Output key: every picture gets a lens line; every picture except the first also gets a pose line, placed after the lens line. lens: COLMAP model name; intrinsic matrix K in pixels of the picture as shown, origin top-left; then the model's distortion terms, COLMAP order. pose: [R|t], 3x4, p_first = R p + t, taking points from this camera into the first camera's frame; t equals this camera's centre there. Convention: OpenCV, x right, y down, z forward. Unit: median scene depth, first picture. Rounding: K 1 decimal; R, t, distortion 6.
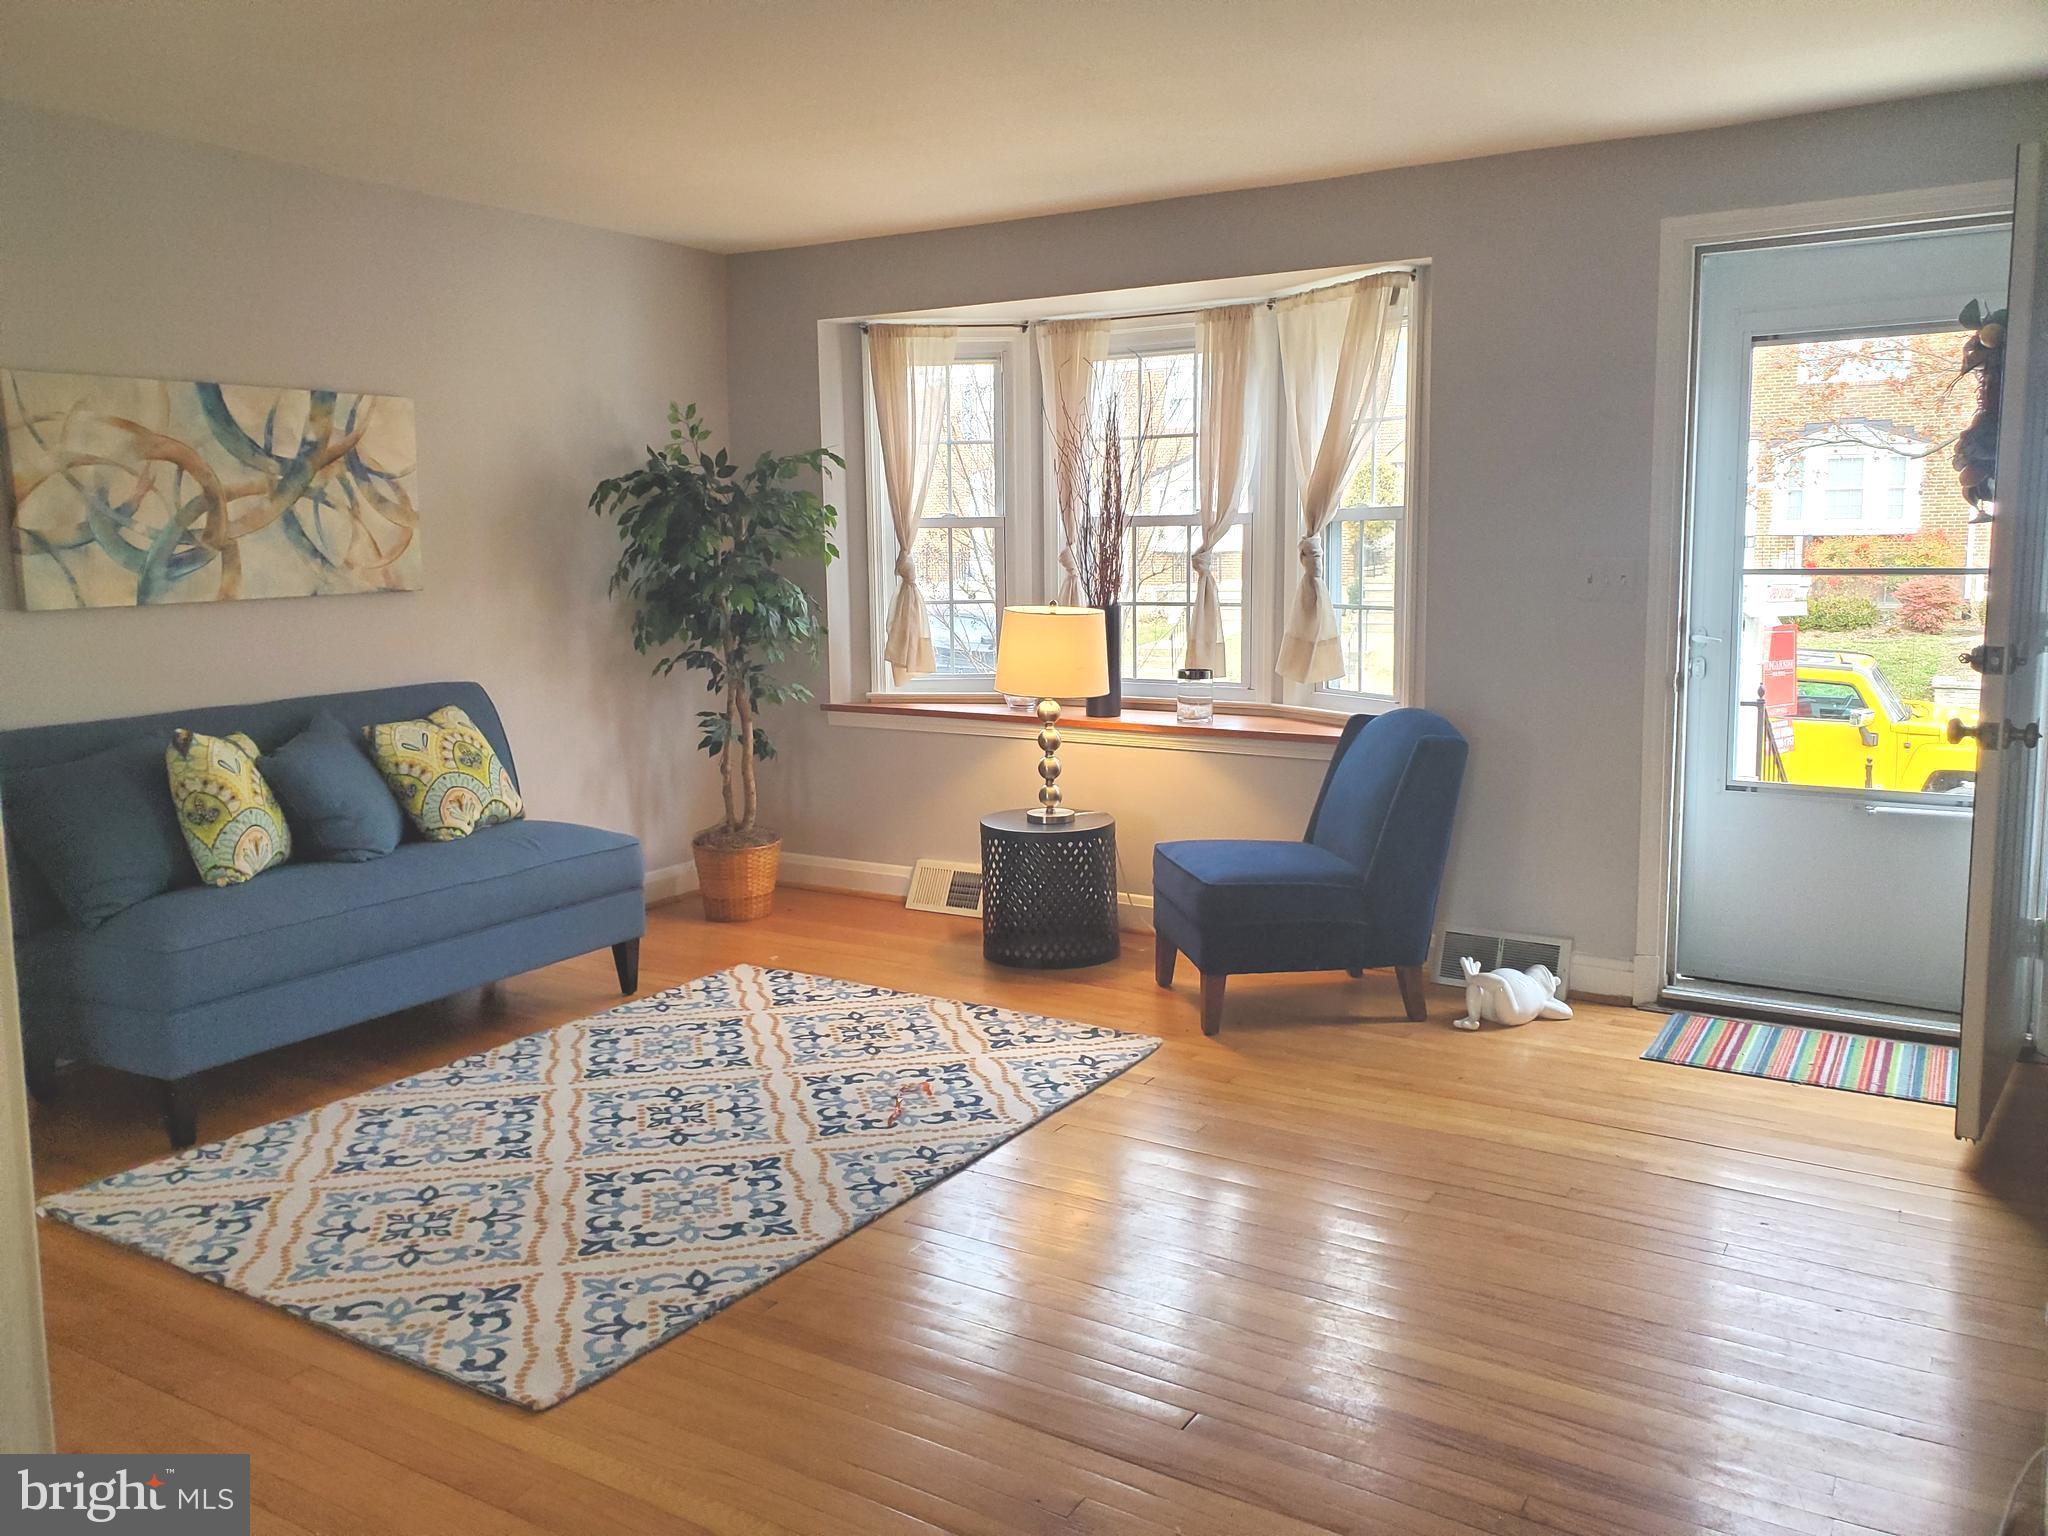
lens RADIAL K [[1579.3, 0, 1031.2], [0, 1579.3, 709.8], [0, 0, 1]] dist [0.017985, -0.020612]
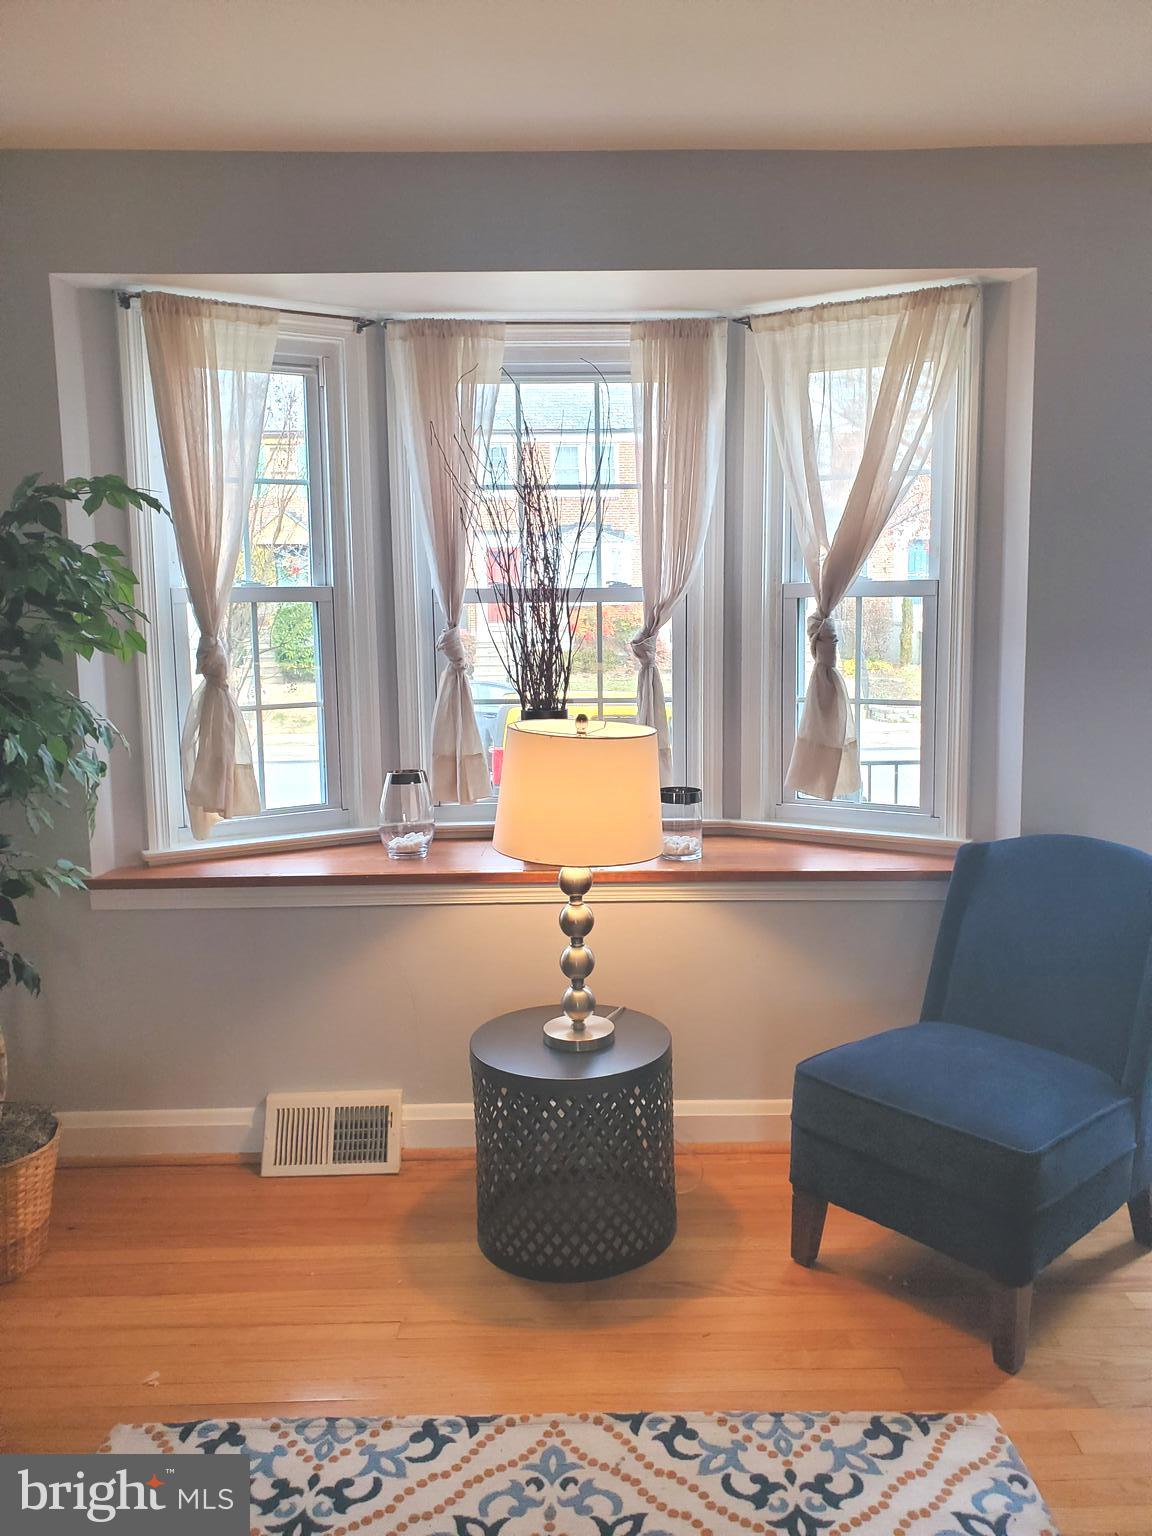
lens RADIAL K [[1184.5, 0, 615.4], [0, 1184.5, 726.6], [0, 0, 1]] dist [0.017985, -0.020612]
pose [[0.846634, -0.055754, 0.529247, -0.275013], [0.059054, 0.998198, 0.010688, -0.079150], [-0.528889, 0.022205, 0.848401, 0.650888]]
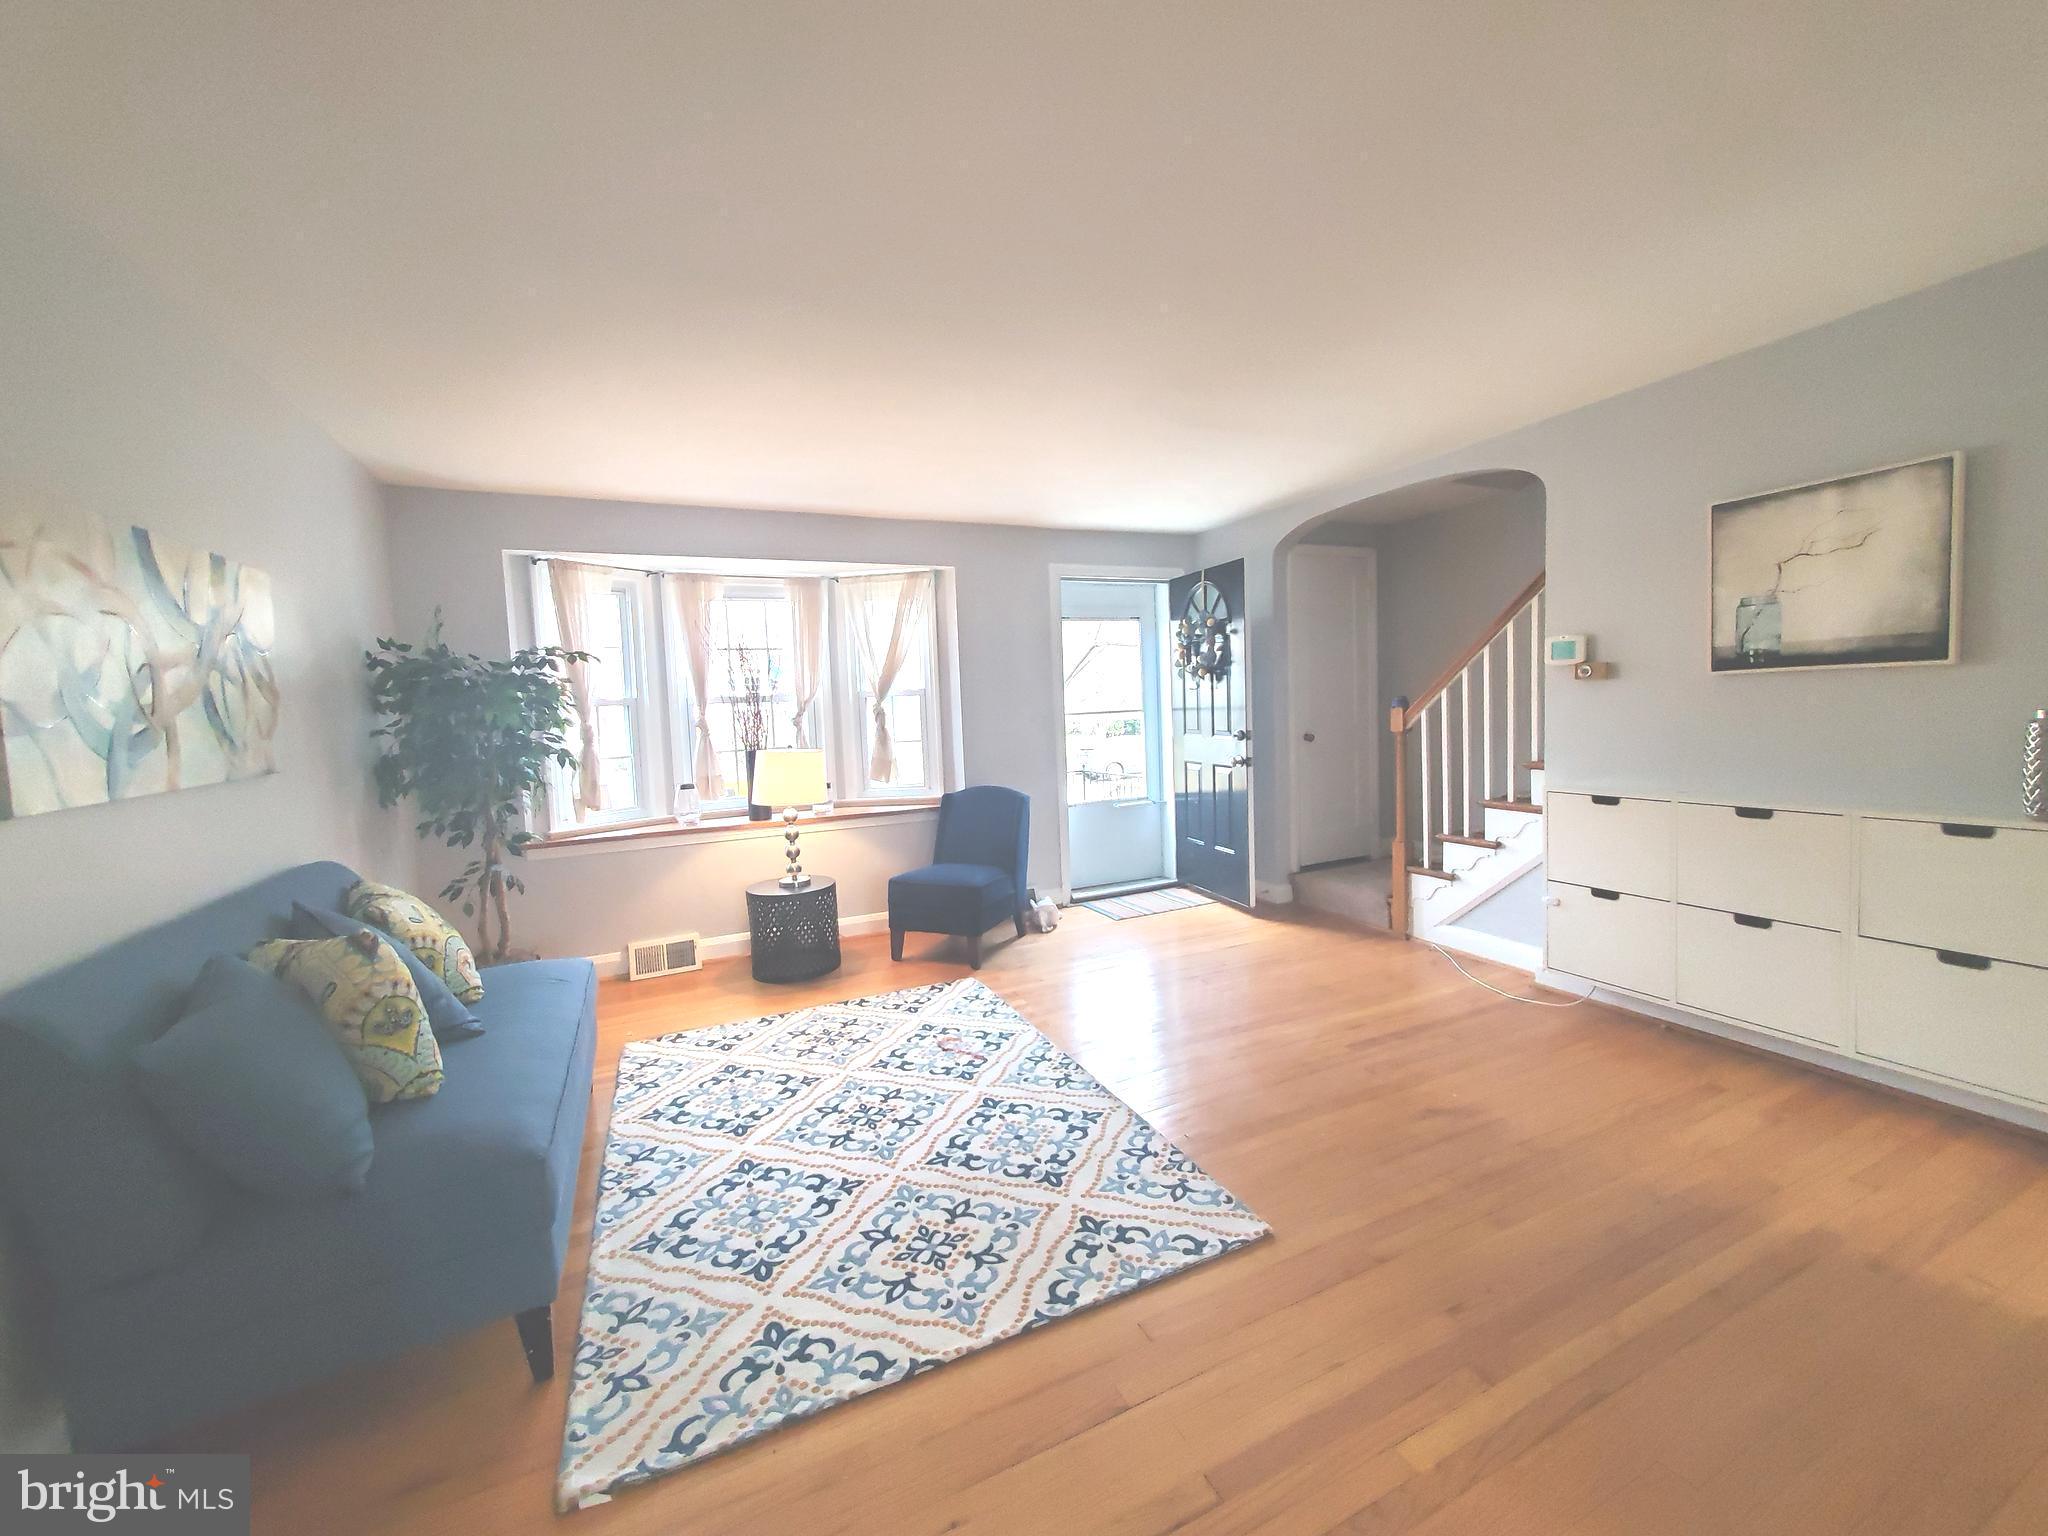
lens RADIAL K [[808.0, 0, 1024.5], [0, 808.0, 745.8], [0, 0, 1]] dist [0.008959, -0.000653]
pose [[0.555093, -0.056905, 0.829840, -0.614339], [0.126969, 0.991762, -0.016923, -0.028865], [-0.822041, 0.114758, 0.557745, 0.397057]]
